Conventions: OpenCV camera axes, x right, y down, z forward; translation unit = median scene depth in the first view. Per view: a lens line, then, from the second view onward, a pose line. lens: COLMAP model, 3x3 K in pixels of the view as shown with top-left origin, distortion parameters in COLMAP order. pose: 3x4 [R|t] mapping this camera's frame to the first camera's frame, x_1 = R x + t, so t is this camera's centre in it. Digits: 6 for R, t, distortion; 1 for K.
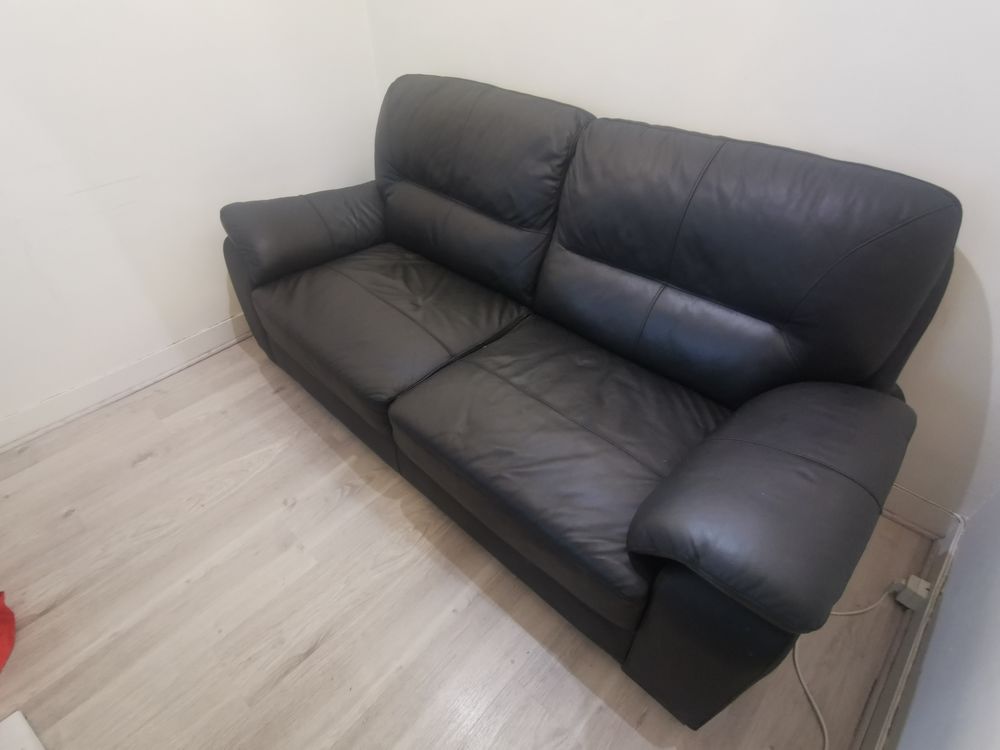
lens RADIAL K [[515.0, 0, 492.7], [0, 515.0, 382.1], [0, 0, 1]] dist [0.020308, 0.000368]
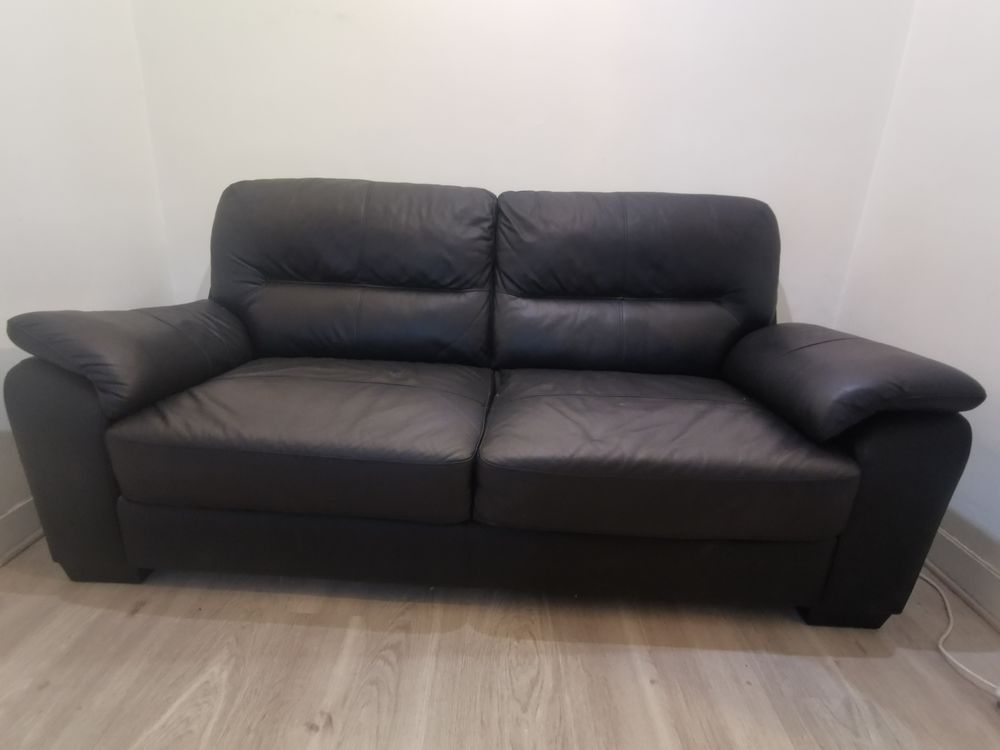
lens RADIAL K [[515.0, 0, 496.3], [0, 515.0, 379.1], [0, 0, 1]] dist [0.020308, 0.000368]
pose [[0.748117, -0.175365, 0.639975, -0.578543], [0.404490, 0.885067, -0.230315, 0.112598], [-0.526031, 0.431166, 0.733067, 0.317832]]
